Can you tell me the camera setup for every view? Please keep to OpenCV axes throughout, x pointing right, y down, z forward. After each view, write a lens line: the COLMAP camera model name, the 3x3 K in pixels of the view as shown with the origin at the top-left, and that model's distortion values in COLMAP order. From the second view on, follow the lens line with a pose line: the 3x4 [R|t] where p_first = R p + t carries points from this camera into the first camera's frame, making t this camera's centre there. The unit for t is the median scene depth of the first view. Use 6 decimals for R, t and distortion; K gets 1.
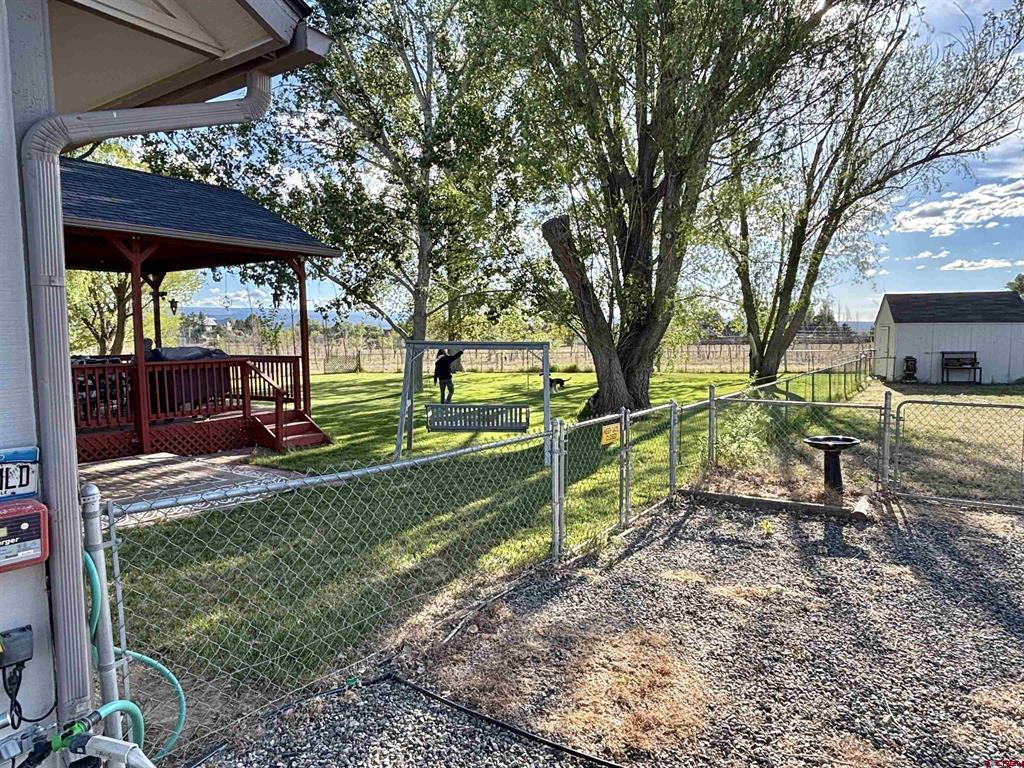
lens RADIAL K [[630.6, 0, 512.6], [0, 630.6, 384.6], [0, 0, 1]] dist [0.002773, -0.000413]
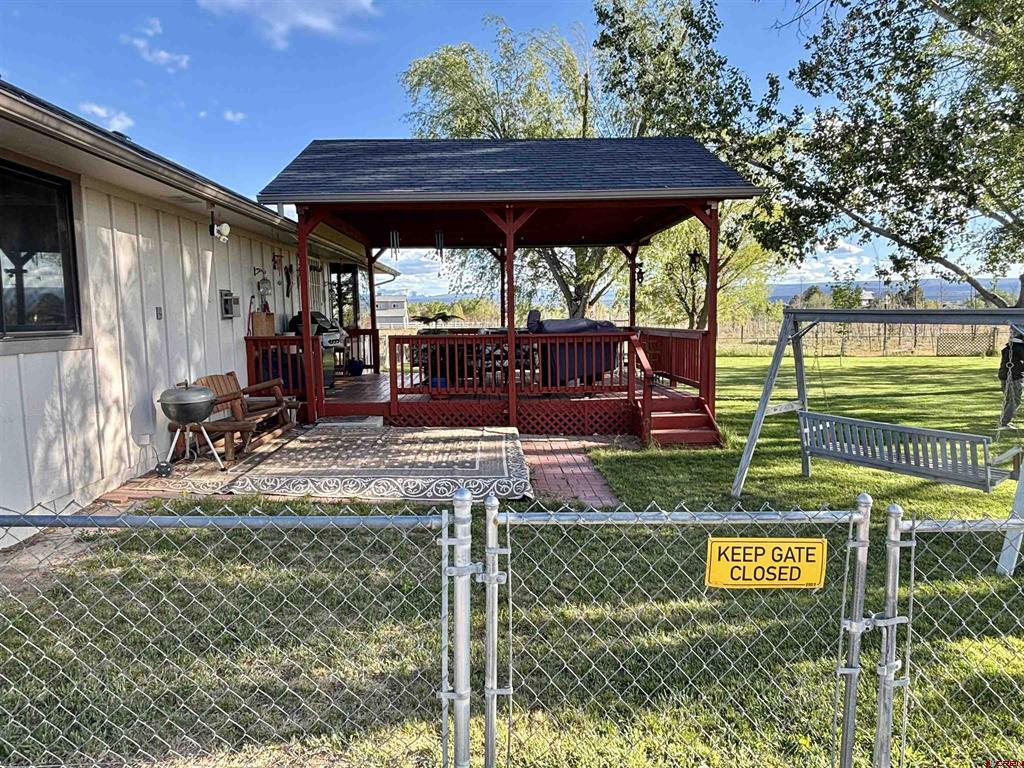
lens RADIAL K [[630.6, 0, 510.7], [0, 630.6, 386.4], [0, 0, 1]] dist [0.002773, -0.000413]
pose [[0.569602, 0.089437, -0.817040, 0.206641], [-0.054760, 0.995983, 0.070849, -0.021170], [0.820094, 0.004385, 0.572211, 0.403712]]
